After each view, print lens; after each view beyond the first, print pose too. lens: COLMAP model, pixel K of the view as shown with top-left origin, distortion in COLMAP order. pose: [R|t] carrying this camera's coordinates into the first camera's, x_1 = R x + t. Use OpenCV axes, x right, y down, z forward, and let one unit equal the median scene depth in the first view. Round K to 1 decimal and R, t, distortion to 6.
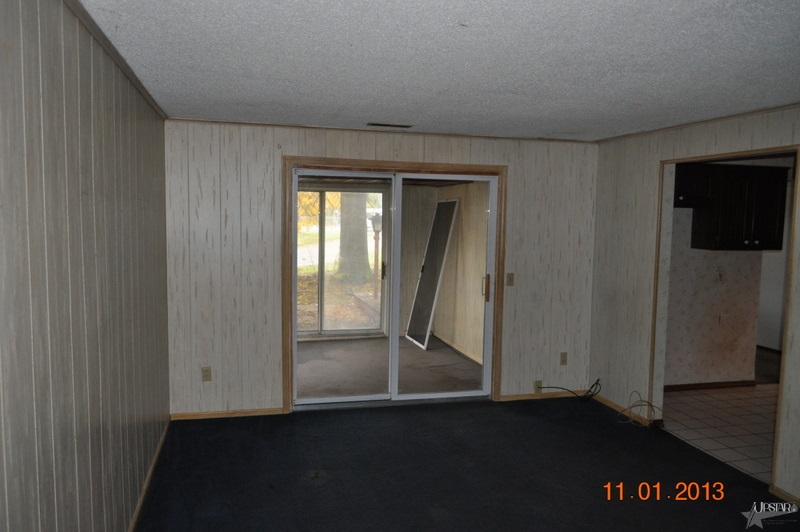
lens RADIAL K [[612.1, 0, 399.3], [0, 612.1, 266.9], [0, 0, 1]] dist [-0.039783, 0.018641]
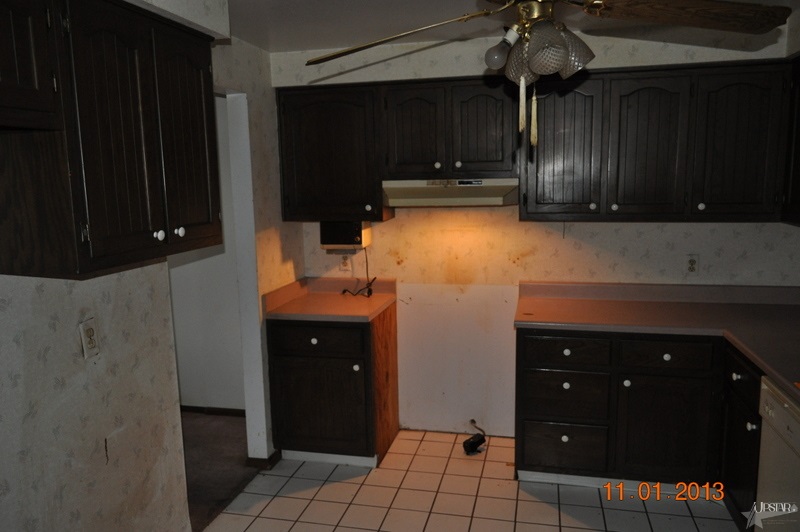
lens RADIAL K [[612.1, 0, 399.5], [0, 612.1, 268.9], [0, 0, 1]] dist [-0.039783, 0.018641]
pose [[0.462229, -0.150558, 0.873886, 0.310299], [0.106621, 0.987768, 0.113783, -0.043737], [-0.880327, 0.040580, 0.472628, 0.672359]]
